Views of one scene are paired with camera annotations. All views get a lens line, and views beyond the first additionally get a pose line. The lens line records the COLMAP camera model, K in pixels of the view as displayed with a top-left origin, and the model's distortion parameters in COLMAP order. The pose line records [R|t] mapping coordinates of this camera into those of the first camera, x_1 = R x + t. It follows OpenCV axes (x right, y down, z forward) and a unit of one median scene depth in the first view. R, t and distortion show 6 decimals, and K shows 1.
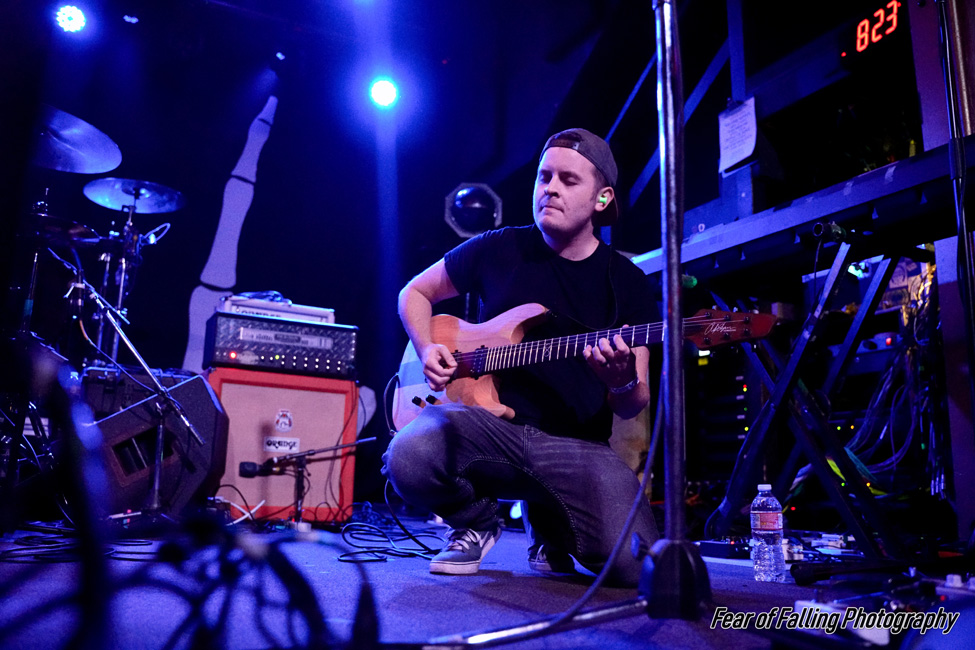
lens RADIAL K [[759.9, 0, 487.5], [0, 759.9, 325.0], [0, 0, 1]] dist [-0.001580, 0.000293]
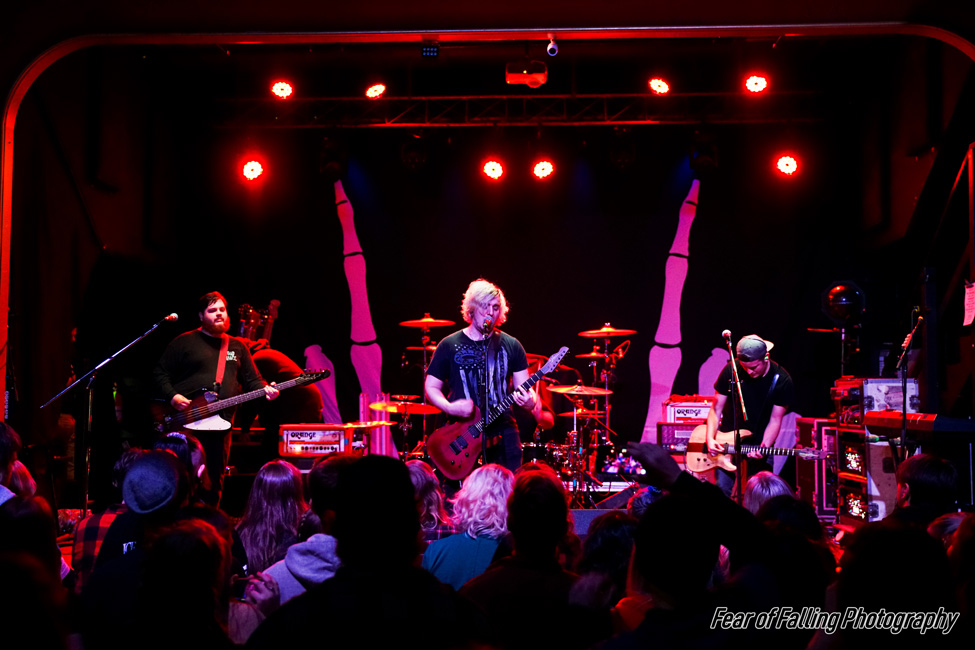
lens RADIAL K [[1167.4, 0, 487.5], [0, 1167.4, 325.0], [0, 0, 1]] dist [-0.007076, -0.013370]
pose [[0.861466, -0.051971, -0.505150, 0.367140], [0.115981, 0.988593, 0.096082, -0.298894], [0.494394, -0.141358, 0.857667, -0.808084]]
